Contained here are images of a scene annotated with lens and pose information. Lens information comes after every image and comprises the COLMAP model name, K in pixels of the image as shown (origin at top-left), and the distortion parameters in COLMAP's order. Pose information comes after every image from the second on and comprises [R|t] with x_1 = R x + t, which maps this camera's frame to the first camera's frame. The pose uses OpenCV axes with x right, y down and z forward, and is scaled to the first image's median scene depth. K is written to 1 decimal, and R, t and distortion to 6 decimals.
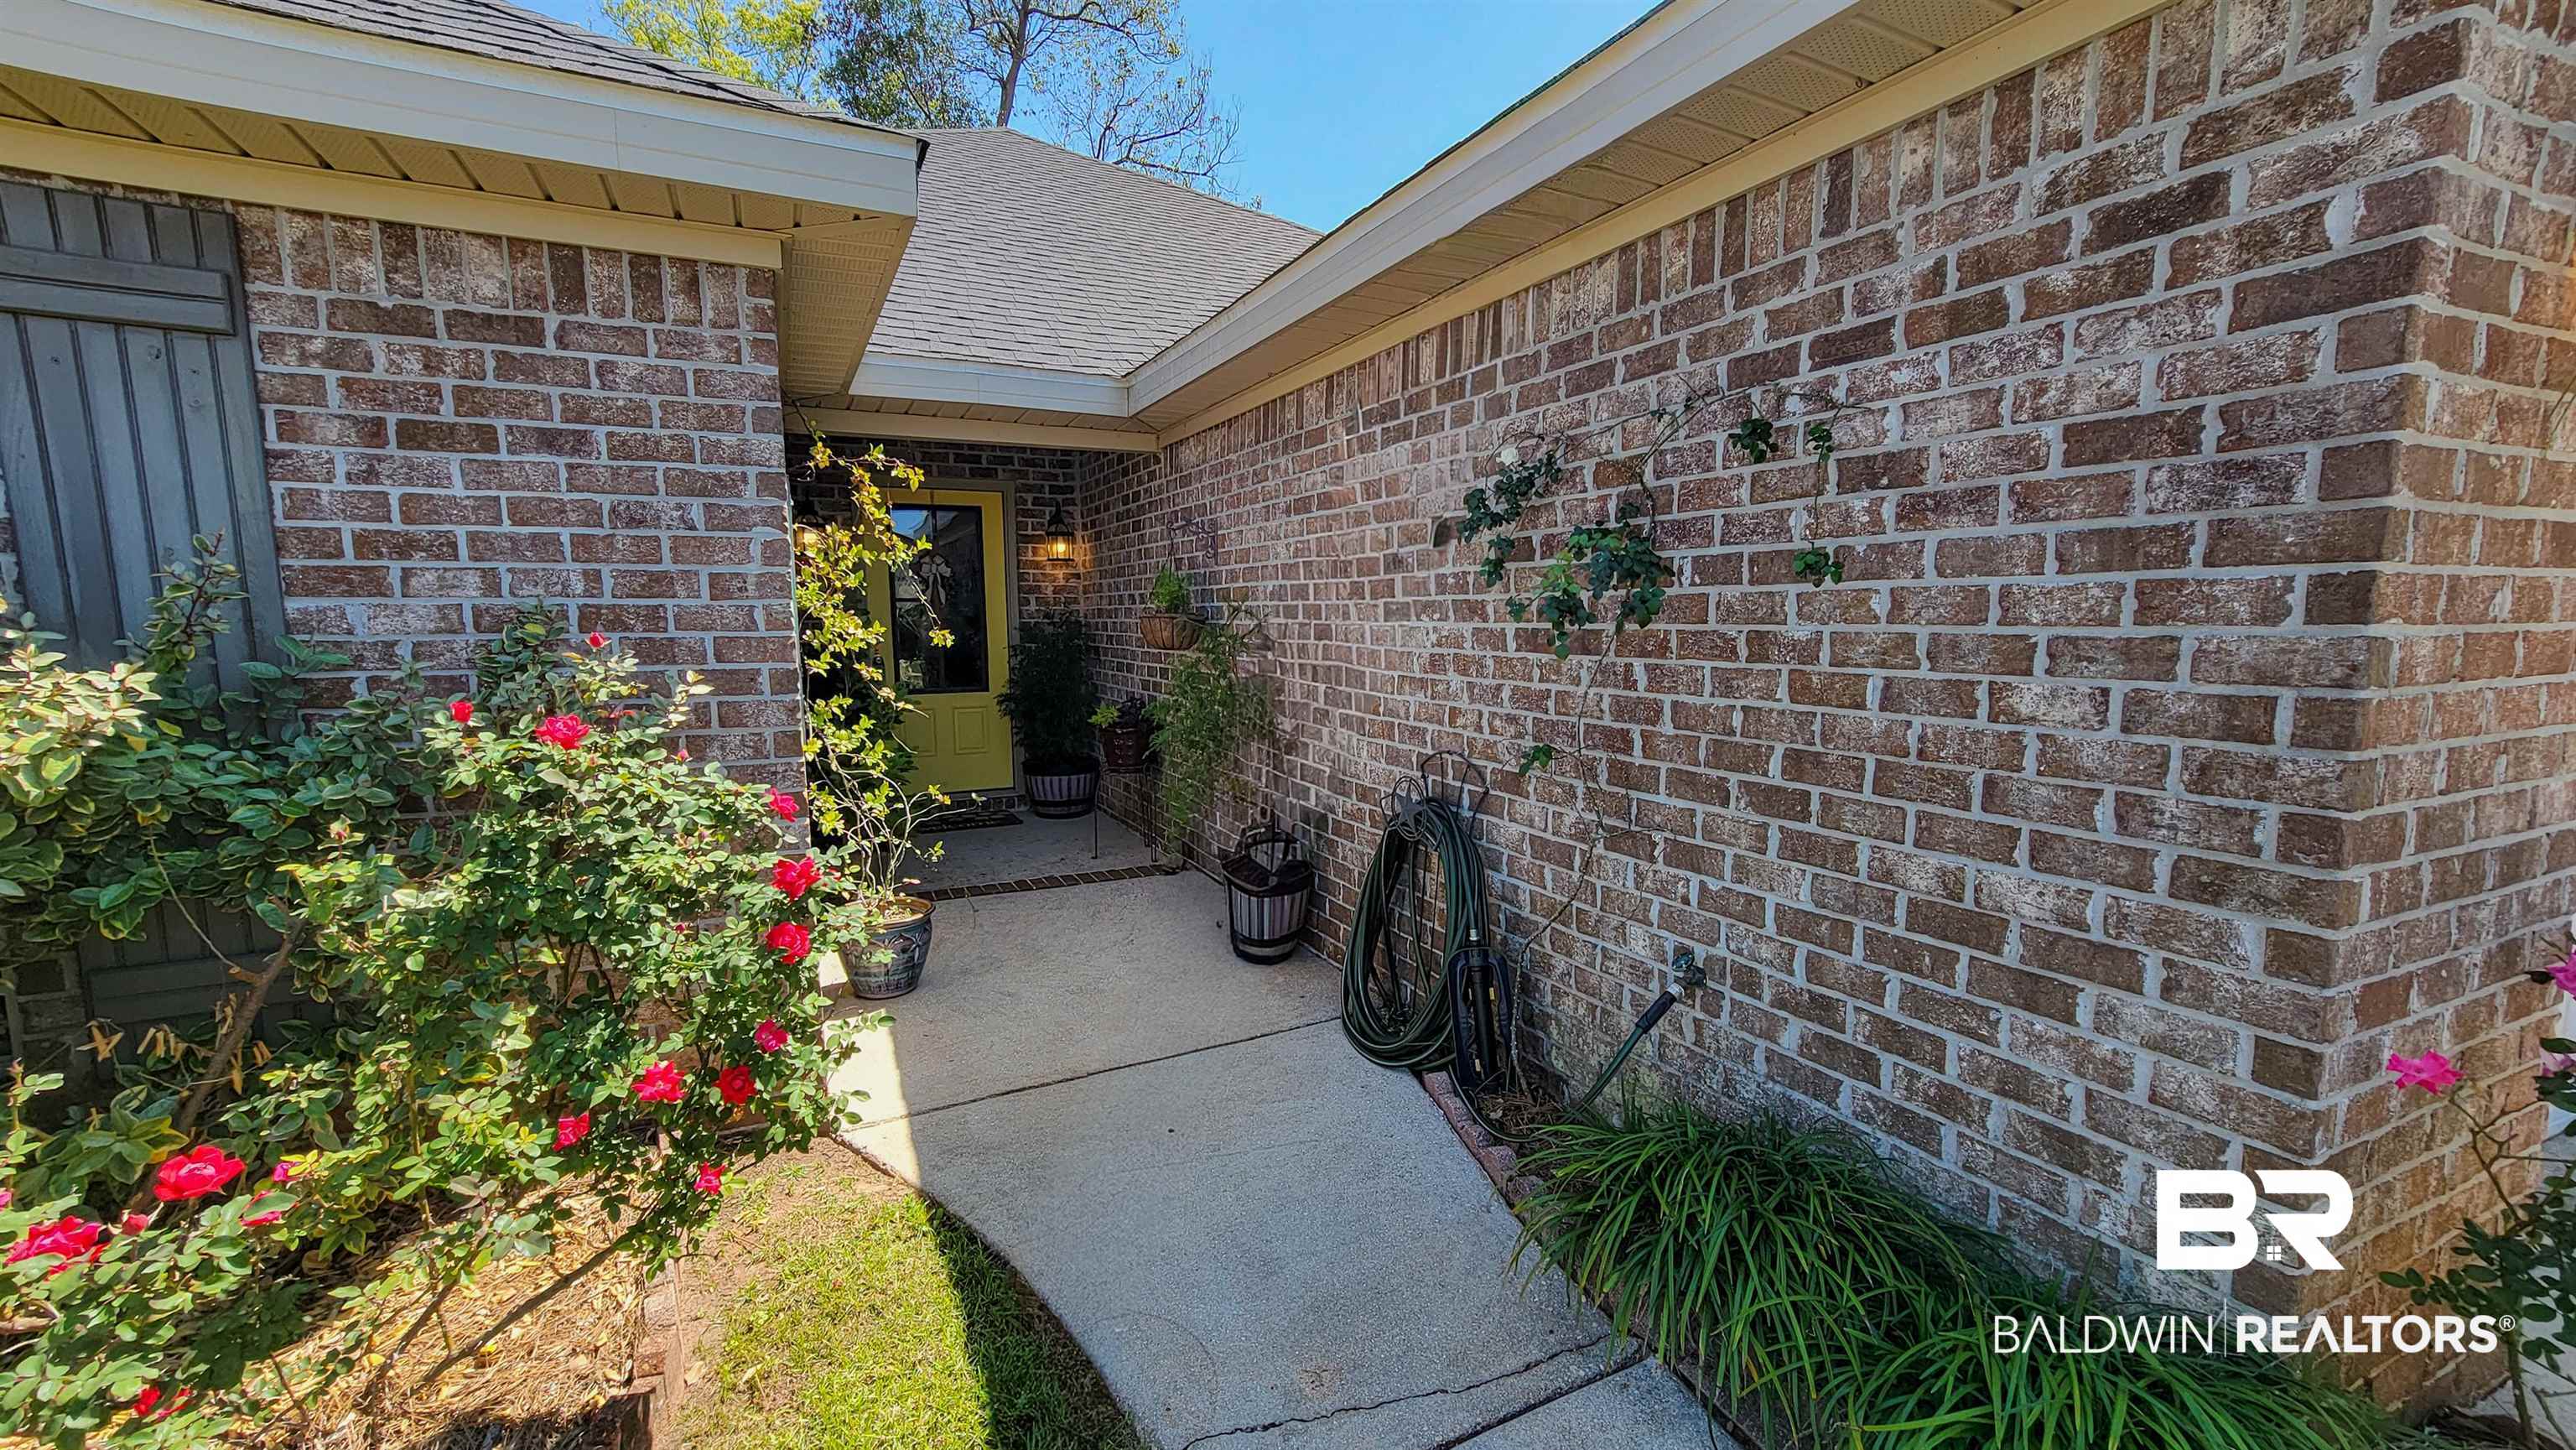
lens RADIAL K [[1068.9, 0, 1297.0], [0, 1068.9, 745.7], [0, 0, 1]] dist [-0.016662, 0.008970]
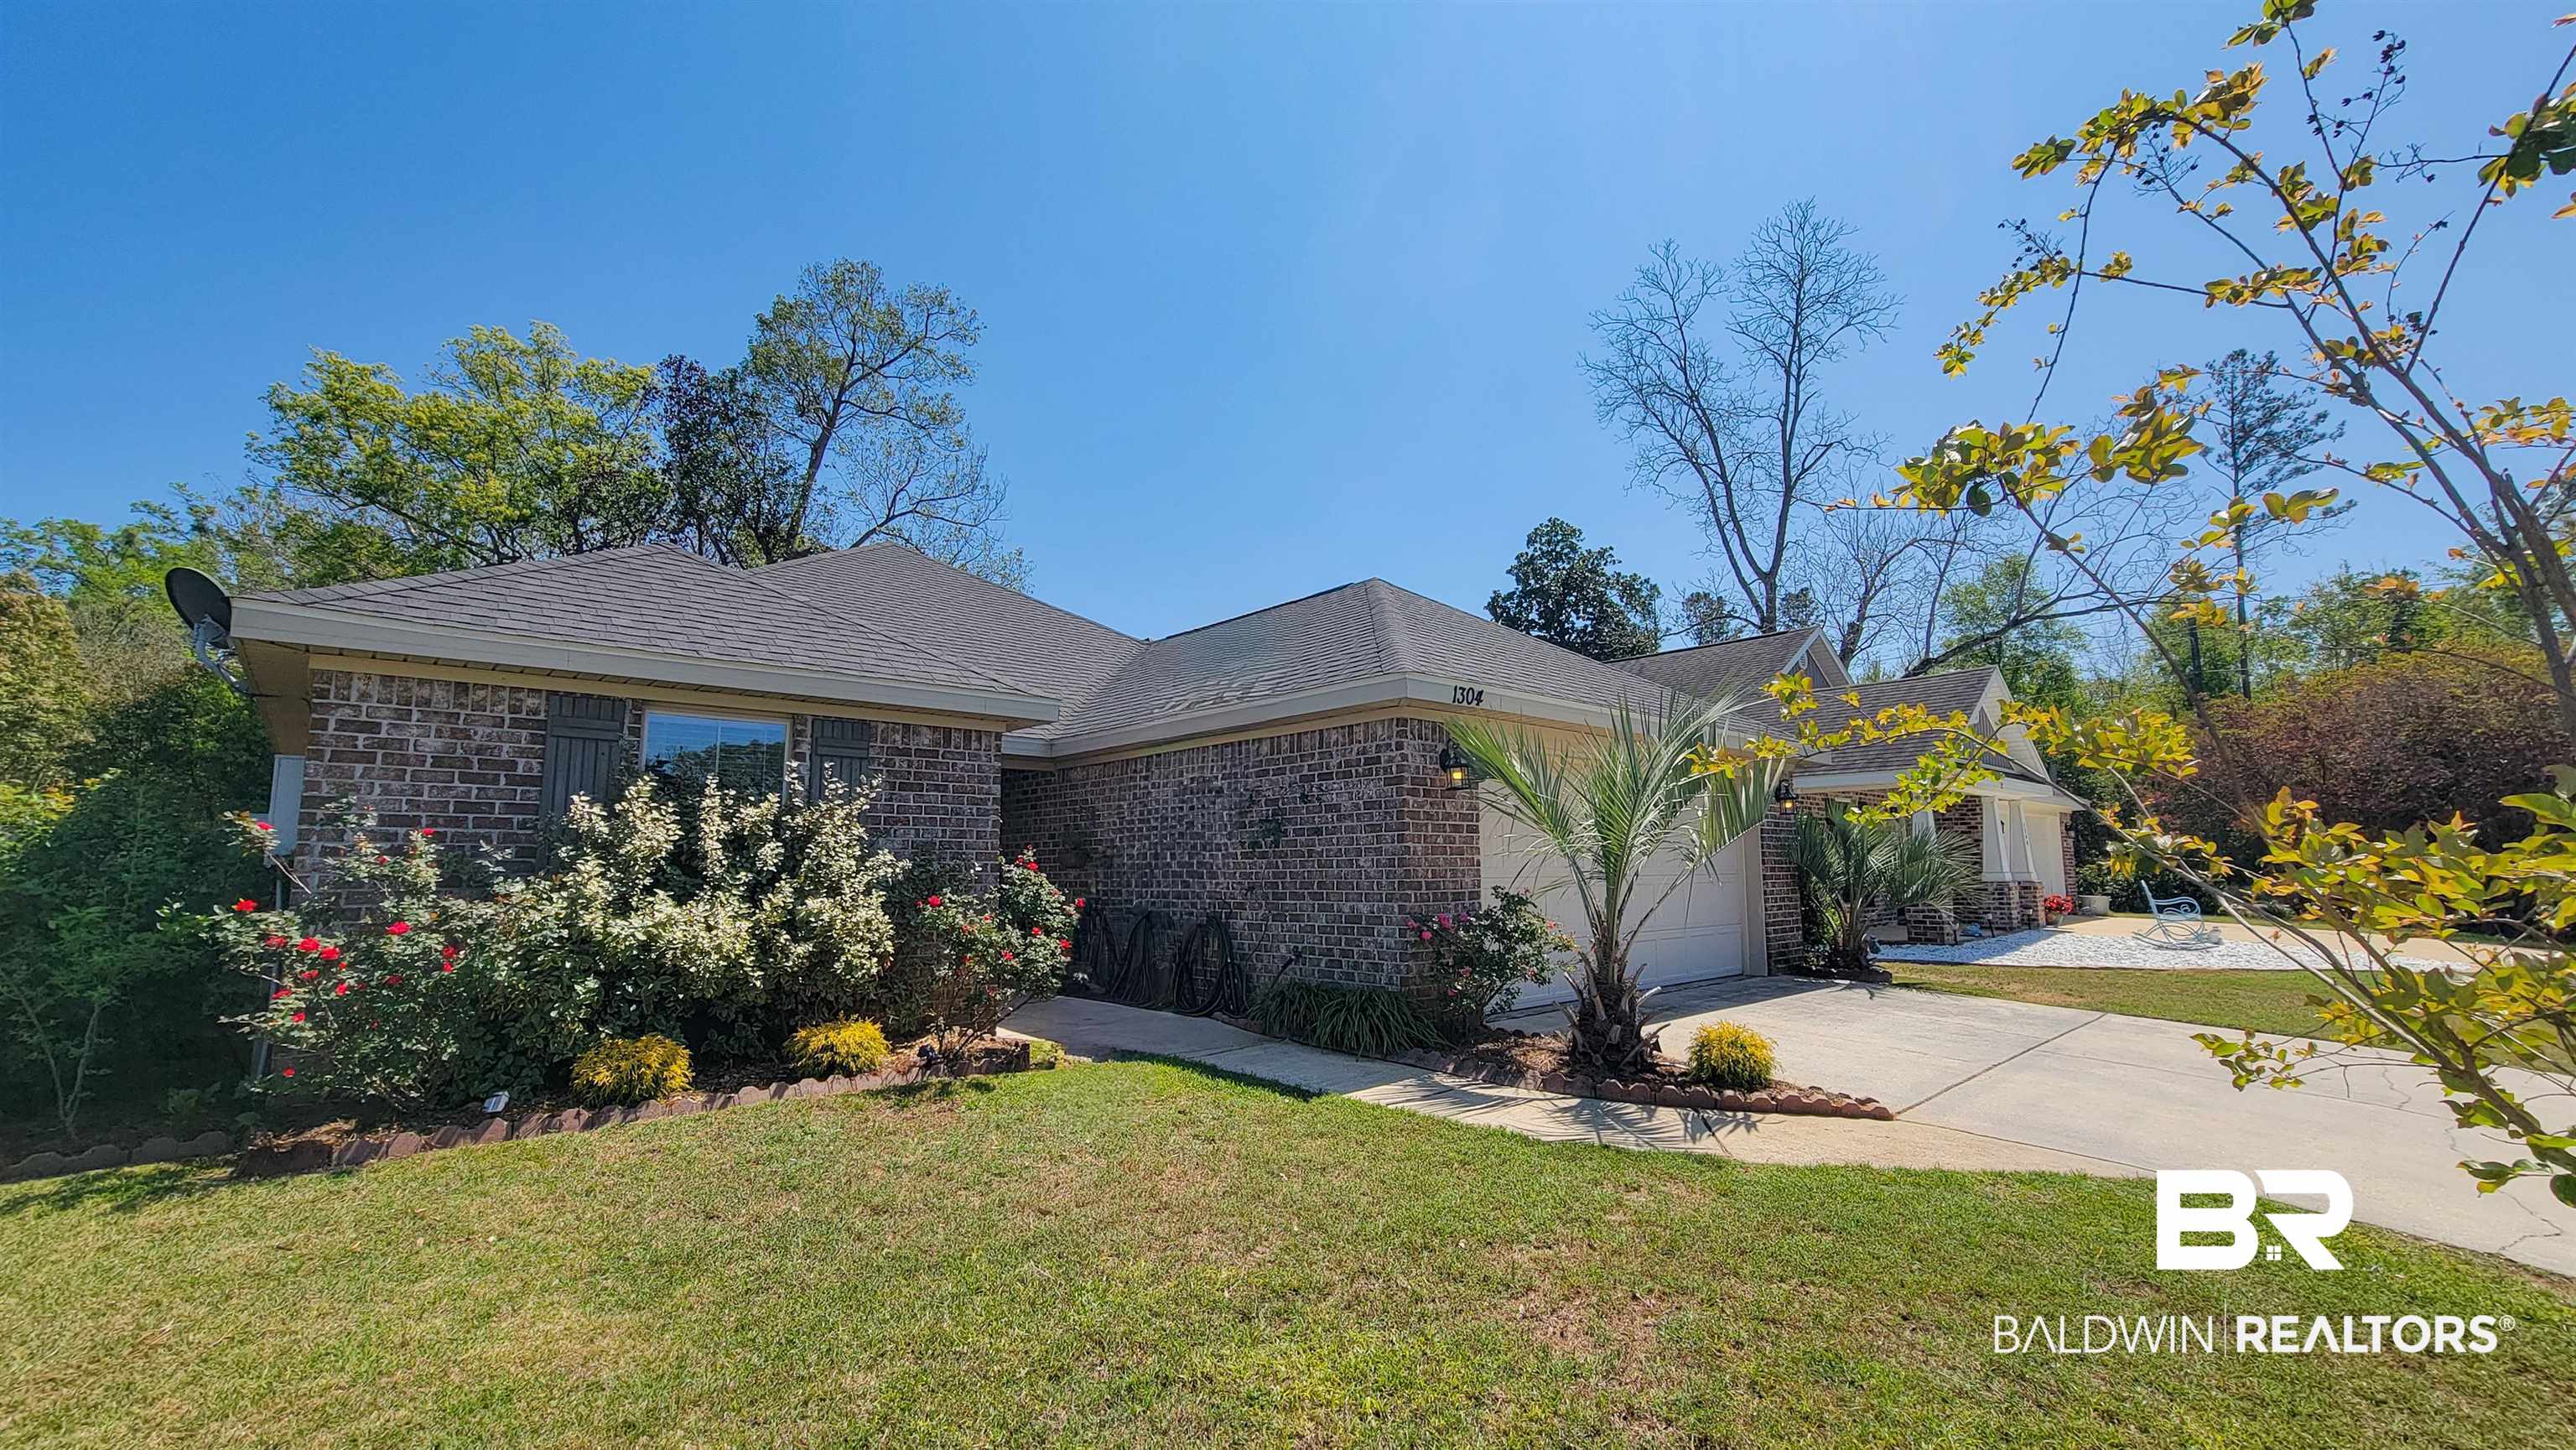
lens RADIAL K [[1068.9, 0, 1290.5], [0, 1068.9, 730.0], [0, 0, 1]] dist [-0.016662, 0.008970]
pose [[0.961287, 0.032658, 0.273607, -0.617619], [0.037535, 0.968177, -0.247437, 0.385294], [-0.272980, 0.248128, 0.929470, -2.387253]]
